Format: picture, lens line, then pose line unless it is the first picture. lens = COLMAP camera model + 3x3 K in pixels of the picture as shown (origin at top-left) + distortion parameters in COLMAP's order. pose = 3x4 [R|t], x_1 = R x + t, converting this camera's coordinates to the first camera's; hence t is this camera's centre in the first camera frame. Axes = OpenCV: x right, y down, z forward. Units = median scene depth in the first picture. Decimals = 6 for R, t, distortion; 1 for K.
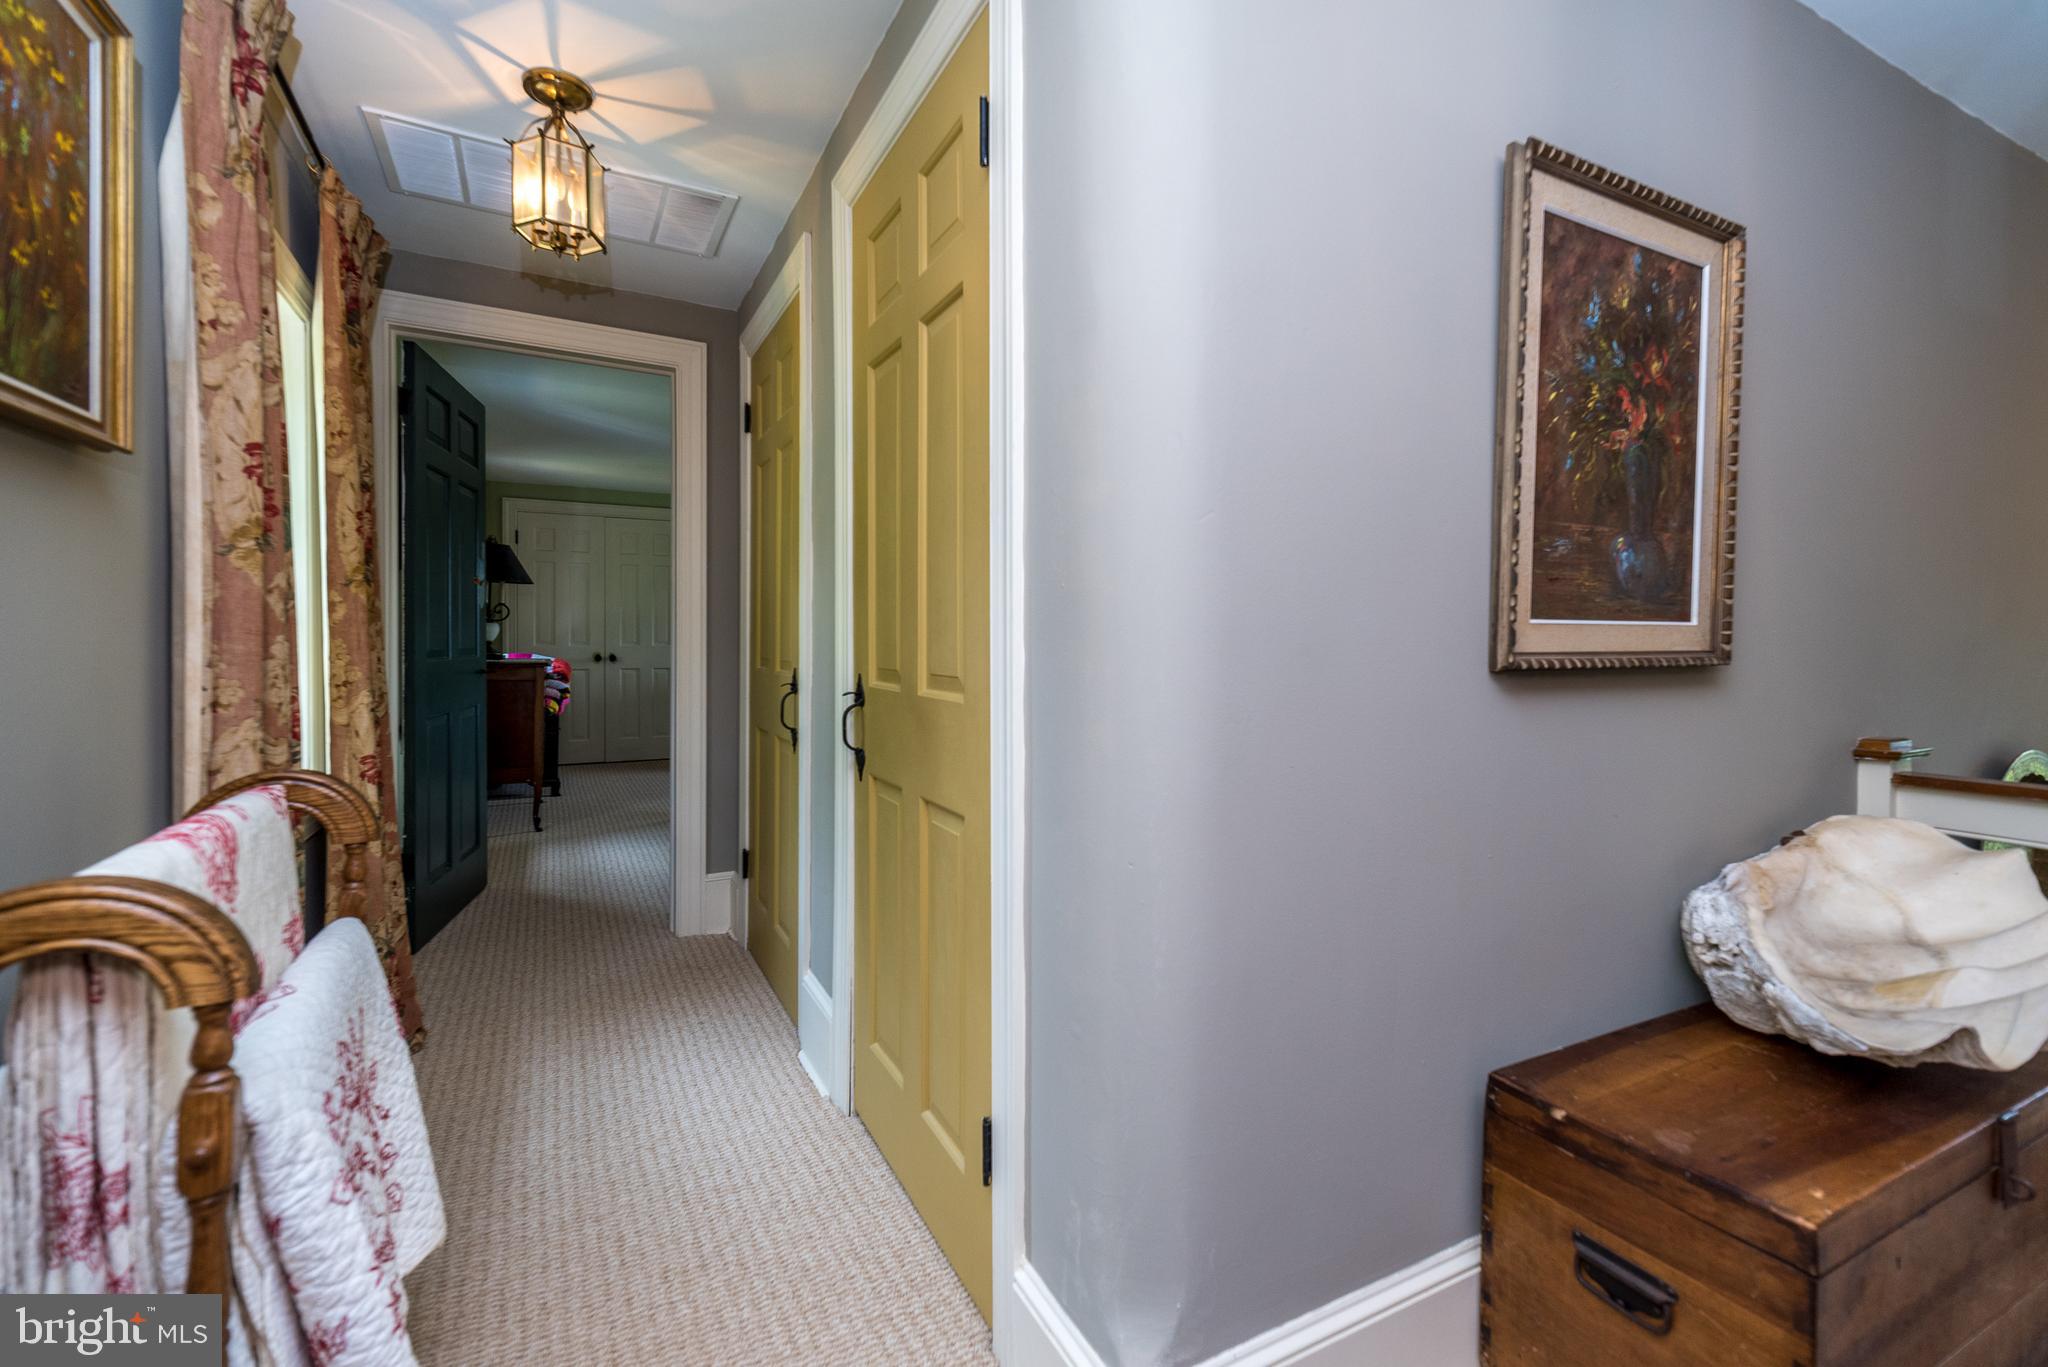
lens RADIAL K [[878.5, 0, 1017.0], [0, 878.5, 659.3], [0, 0, 1]] dist [0.008684, 0.000734]
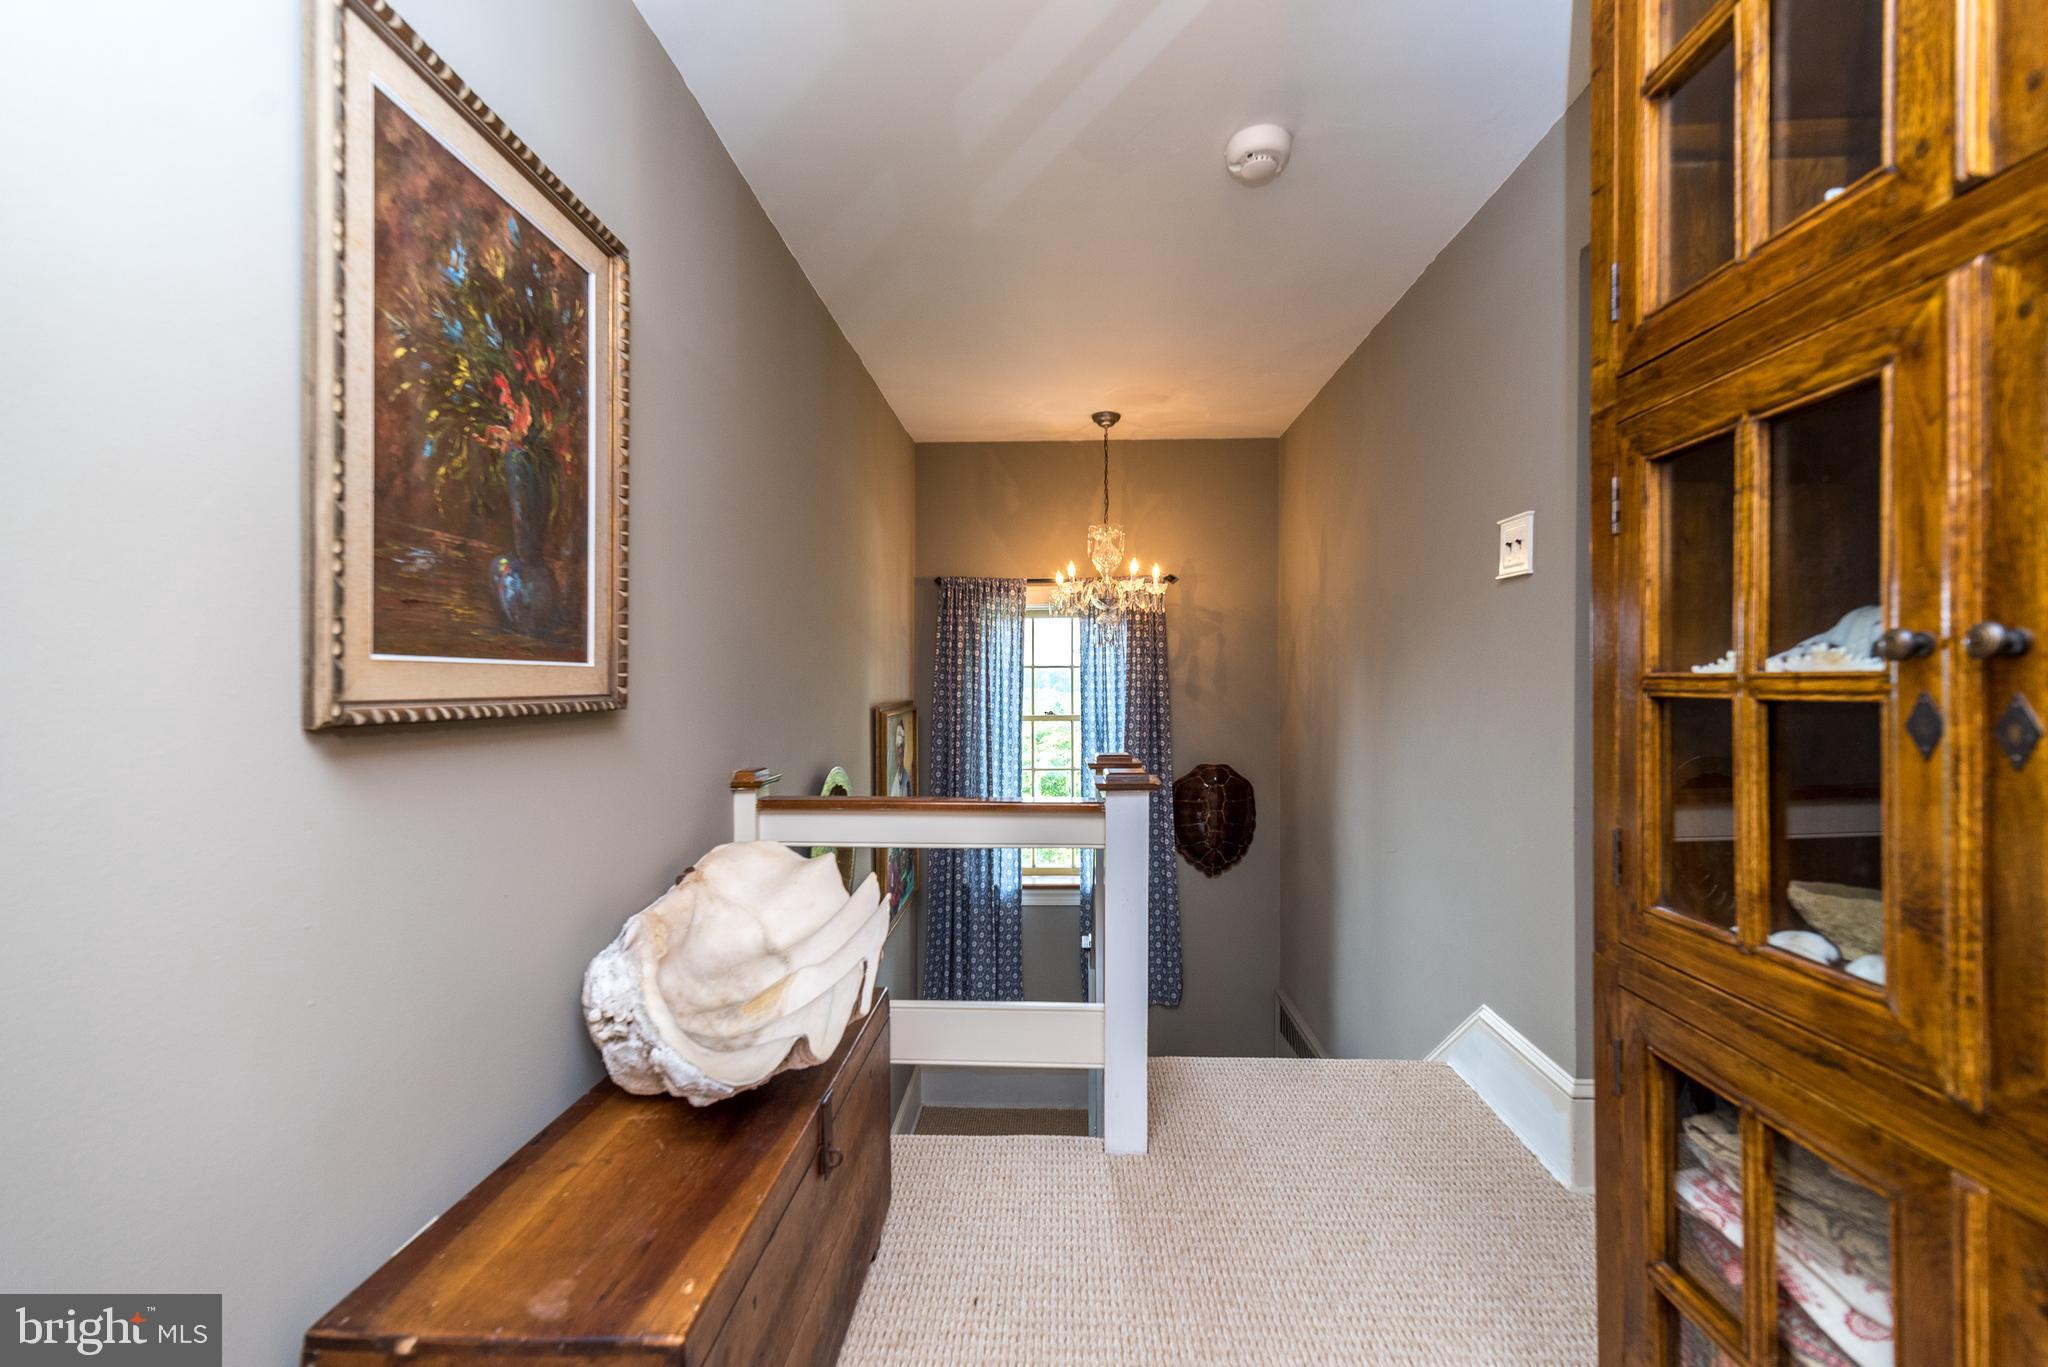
lens RADIAL K [[878.5, 0, 1017.0], [0, 878.5, 659.3], [0, 0, 1]] dist [0.008684, 0.000734]
pose [[0.493091, 0.019767, 0.869753, 0.212496], [0.024369, 0.999036, -0.036521, -0.002434], [-0.869637, 0.039203, 0.492133, 0.187361]]
